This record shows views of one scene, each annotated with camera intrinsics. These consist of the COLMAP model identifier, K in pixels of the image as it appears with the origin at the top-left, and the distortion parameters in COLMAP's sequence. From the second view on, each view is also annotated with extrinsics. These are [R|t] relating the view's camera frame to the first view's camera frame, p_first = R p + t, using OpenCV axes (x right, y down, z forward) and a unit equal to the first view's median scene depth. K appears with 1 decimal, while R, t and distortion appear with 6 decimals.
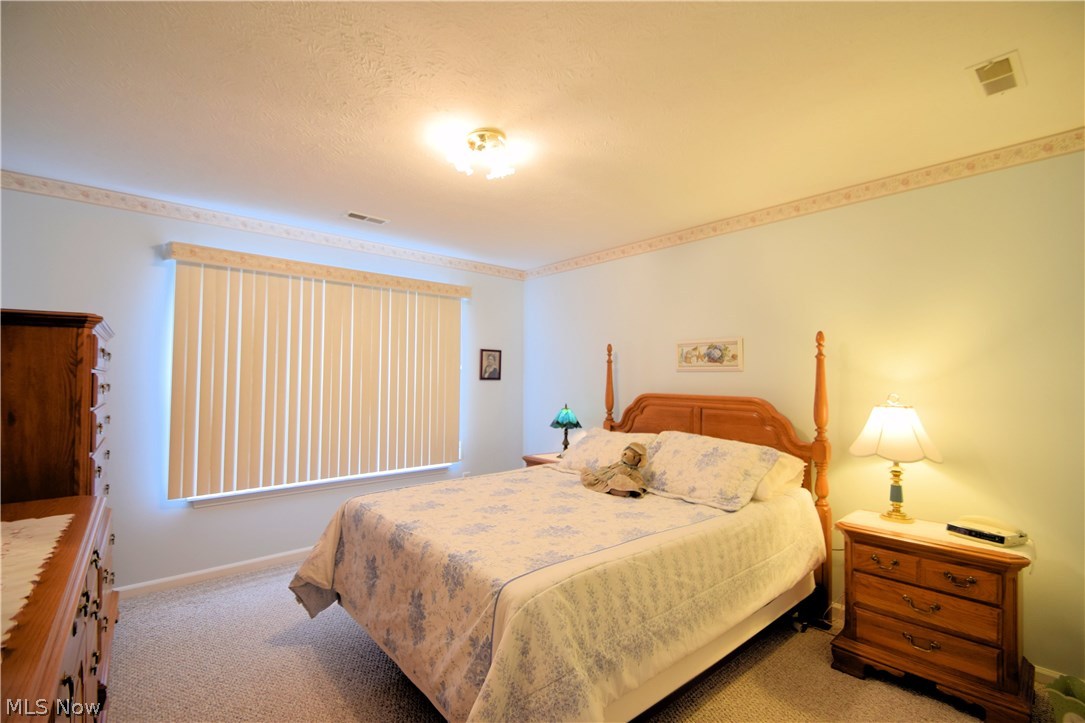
lens RADIAL K [[478.5, 0, 540.9], [0, 478.5, 366.4], [0, 0, 1]] dist [0.009761, -0.014534]
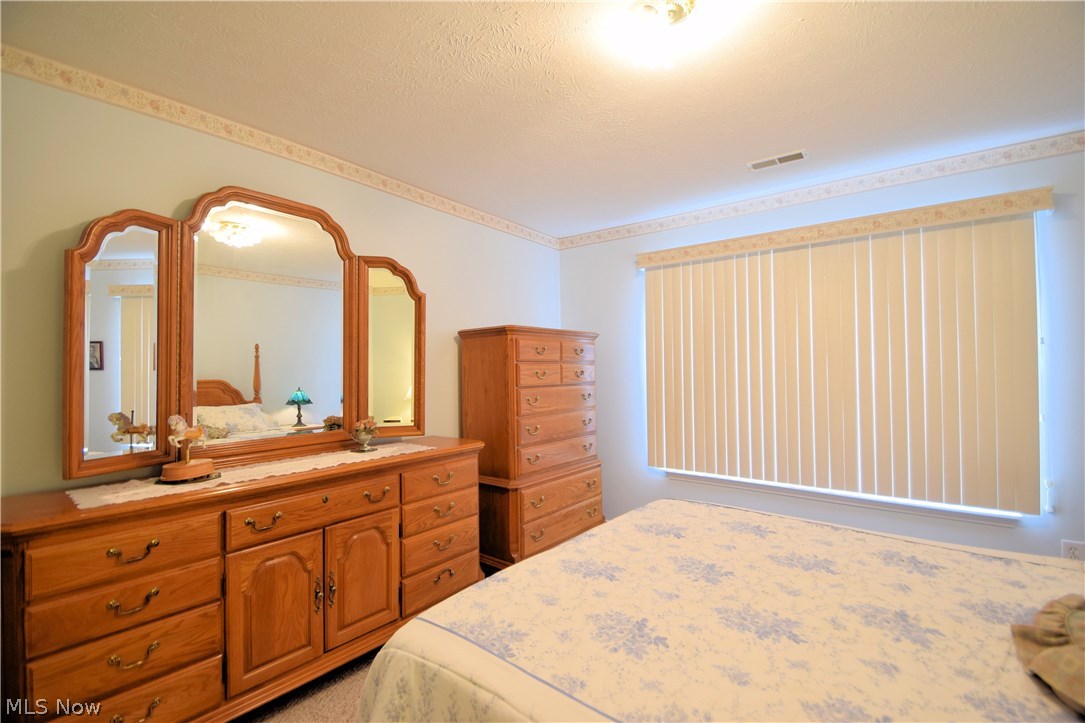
lens RADIAL K [[478.5, 0, 538.5], [0, 478.5, 357.7], [0, 0, 1]] dist [0.009761, -0.014534]
pose [[0.186075, -0.023561, -0.982253, 0.332834], [0.035356, 0.999226, -0.017270, 0.013944], [0.981899, -0.031515, 0.186764, 0.456736]]
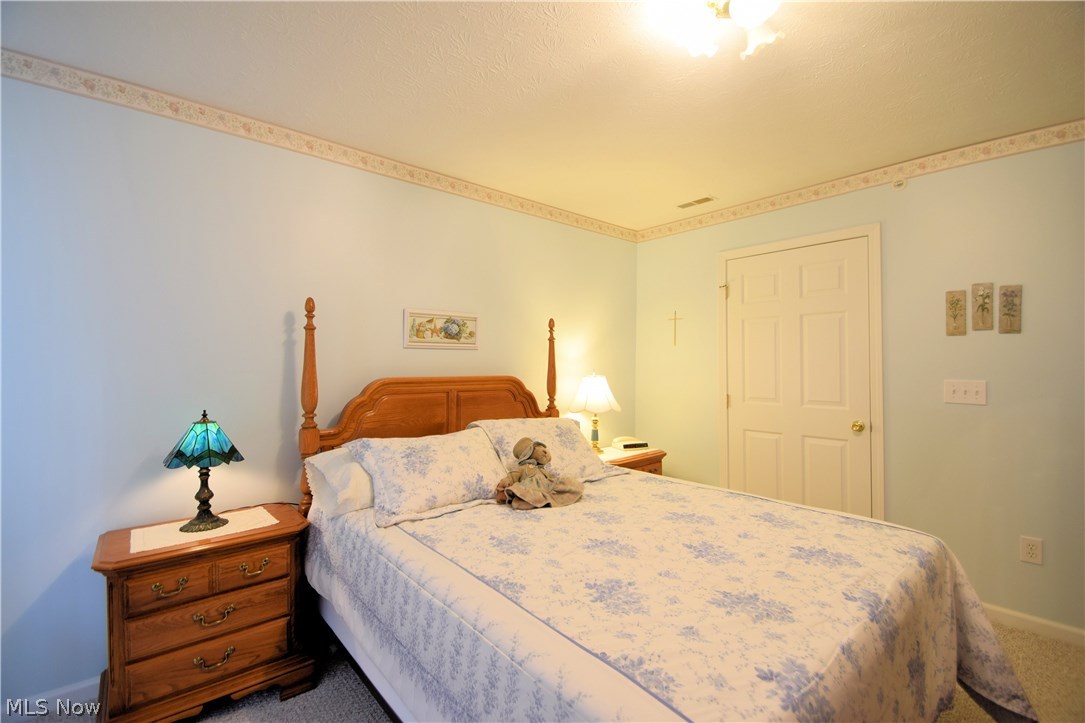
lens RADIAL K [[478.5, 0, 542.2], [0, 478.5, 360.1], [0, 0, 1]] dist [0.009761, -0.014534]
pose [[-0.009433, -0.012729, 0.999874, -0.522136], [-0.031192, 0.999436, 0.012429, 0.014699], [-0.999469, -0.031071, -0.009825, 0.848312]]
